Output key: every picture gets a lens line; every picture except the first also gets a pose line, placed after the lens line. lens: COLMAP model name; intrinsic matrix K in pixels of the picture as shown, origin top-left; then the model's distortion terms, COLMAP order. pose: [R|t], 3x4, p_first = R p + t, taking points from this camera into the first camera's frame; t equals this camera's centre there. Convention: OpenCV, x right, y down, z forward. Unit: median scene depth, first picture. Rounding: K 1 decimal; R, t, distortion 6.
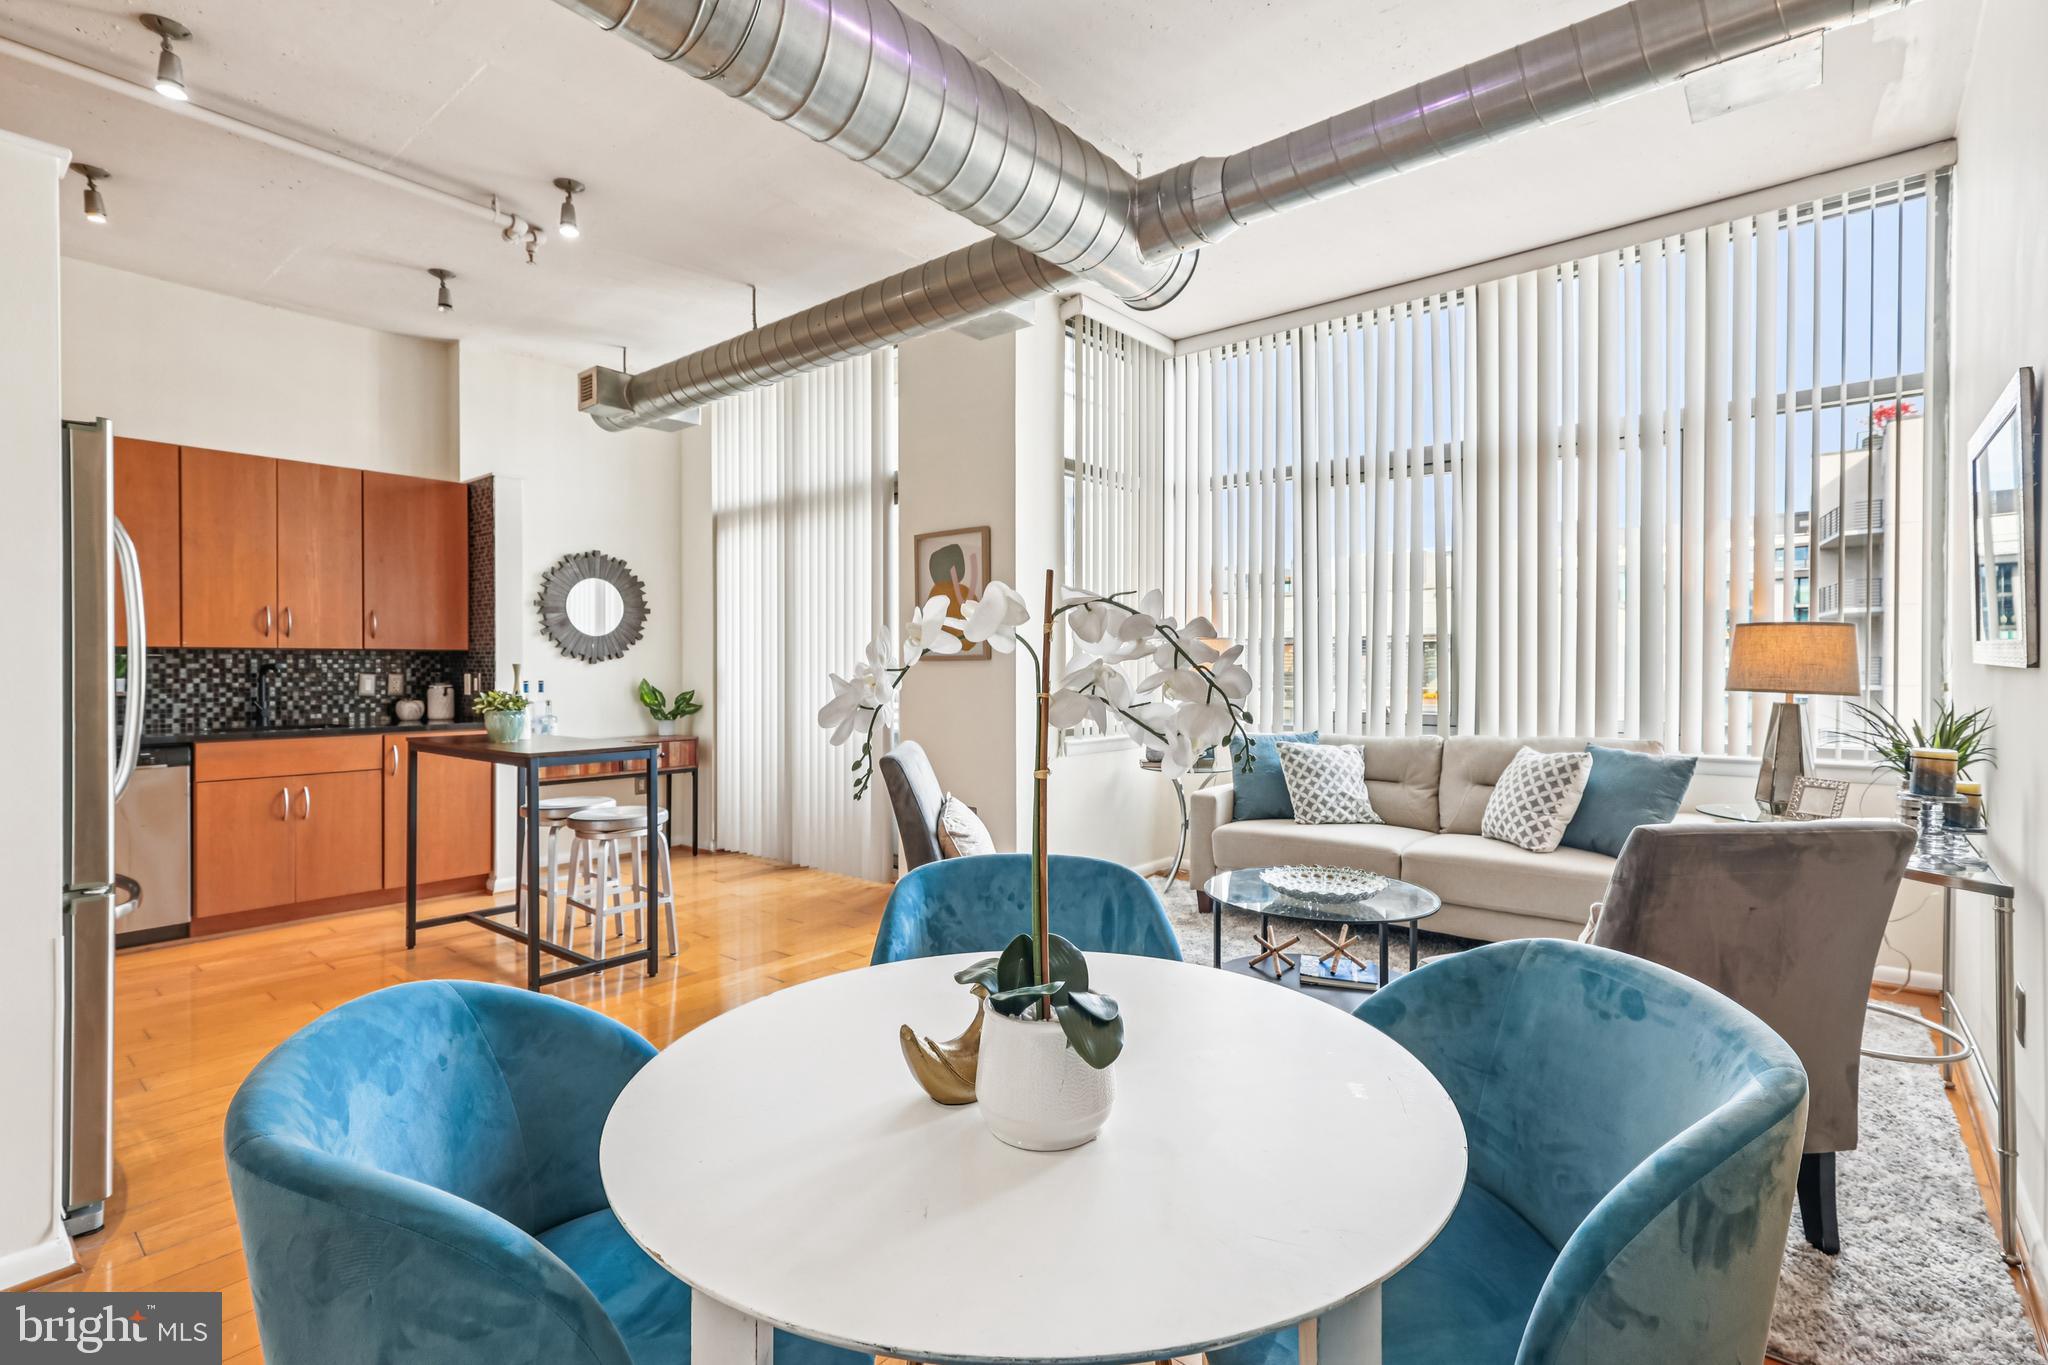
lens RADIAL K [[943.5, 0, 1030.2], [0, 943.5, 668.2], [0, 0, 1]] dist [0.014297, -0.000510]
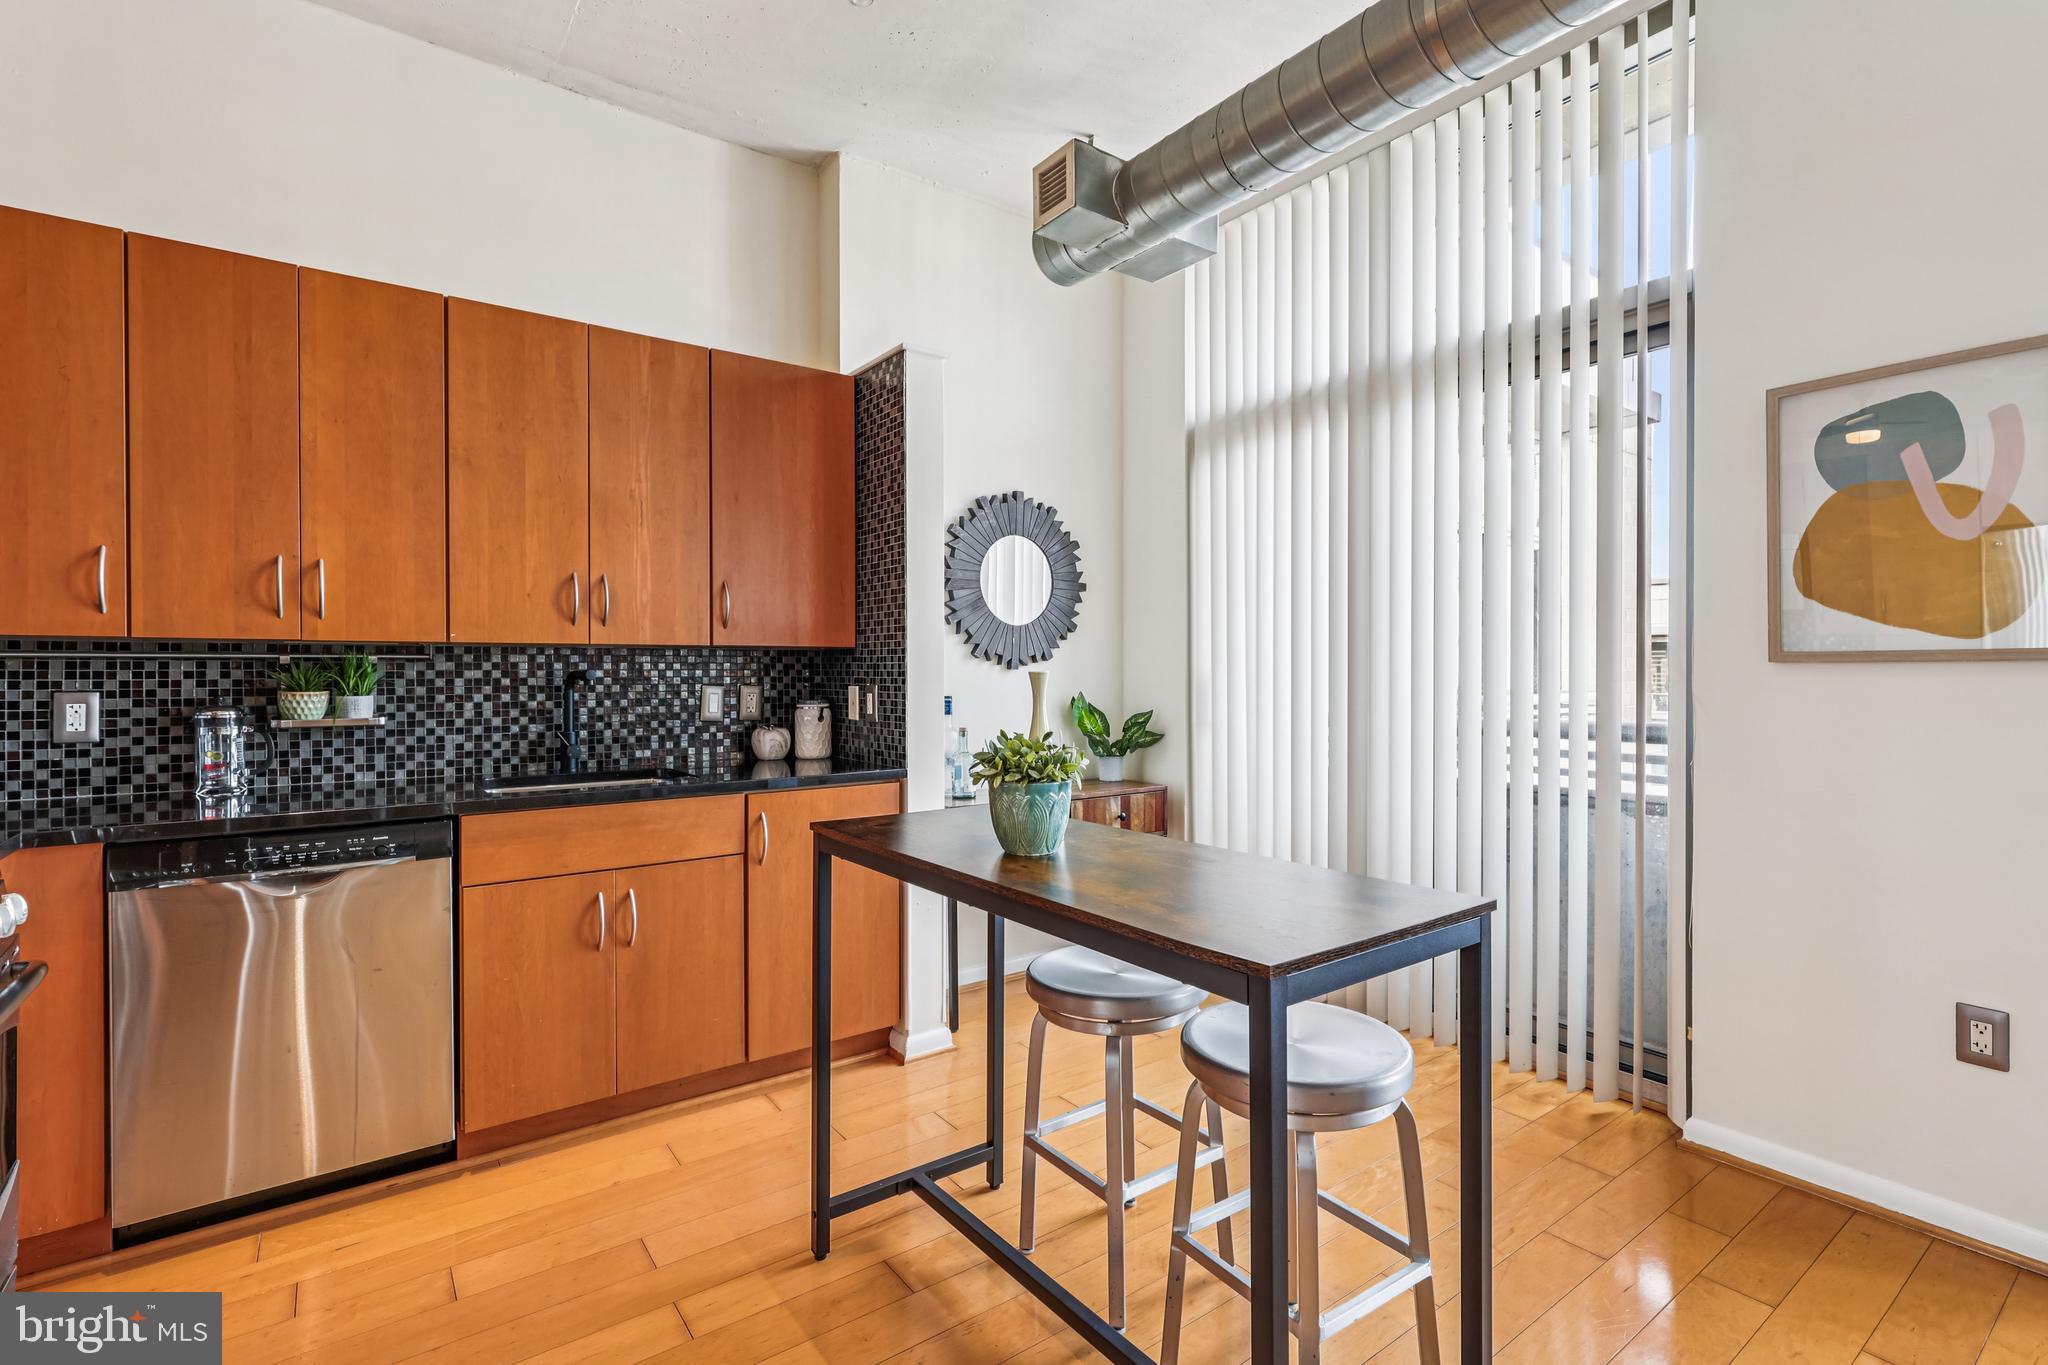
lens RADIAL K [[941.6, 0, 1033.7], [0, 941.6, 674.0], [0, 0, 1]] dist [0.002108, -0.000232]
pose [[0.971788, 0.000199, -0.235855, -0.381225], [0.000510, 0.999996, 0.002946, -0.004044], [0.235854, -0.002983, 0.971784, 0.492146]]
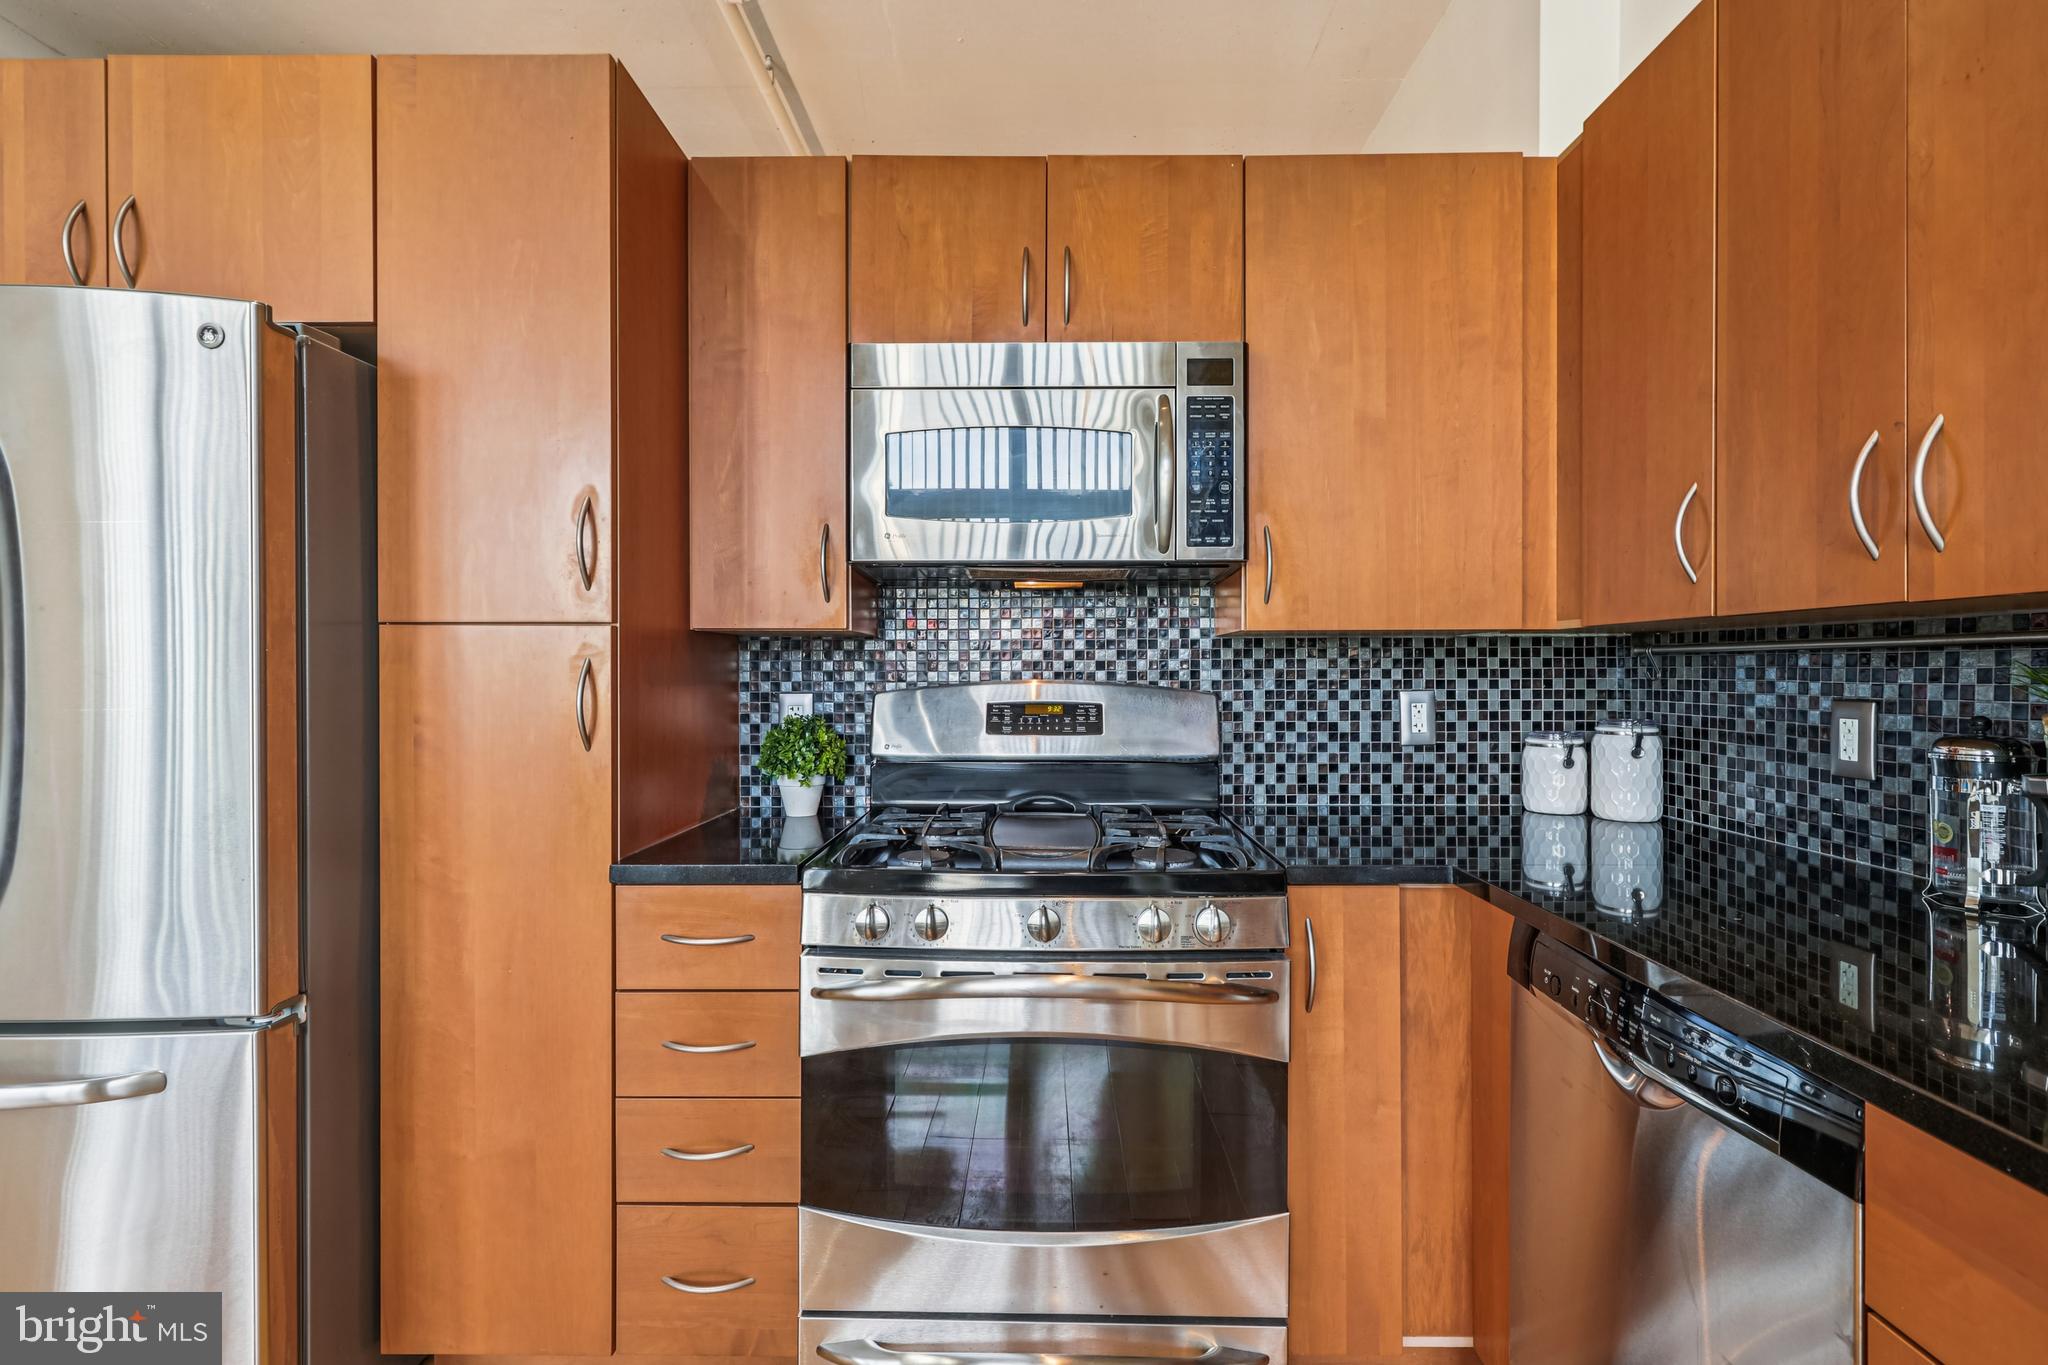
lens RADIAL K [[952.0, 0, 1037.2], [0, 952.0, 675.1], [0, 0, 1]] dist [-0.000588, -0.000144]
pose [[-0.778131, 0.004163, -0.628088, -0.563195], [0.000016, 0.999978, 0.006608, -0.004281], [0.628102, 0.005132, -0.778114, 0.931941]]
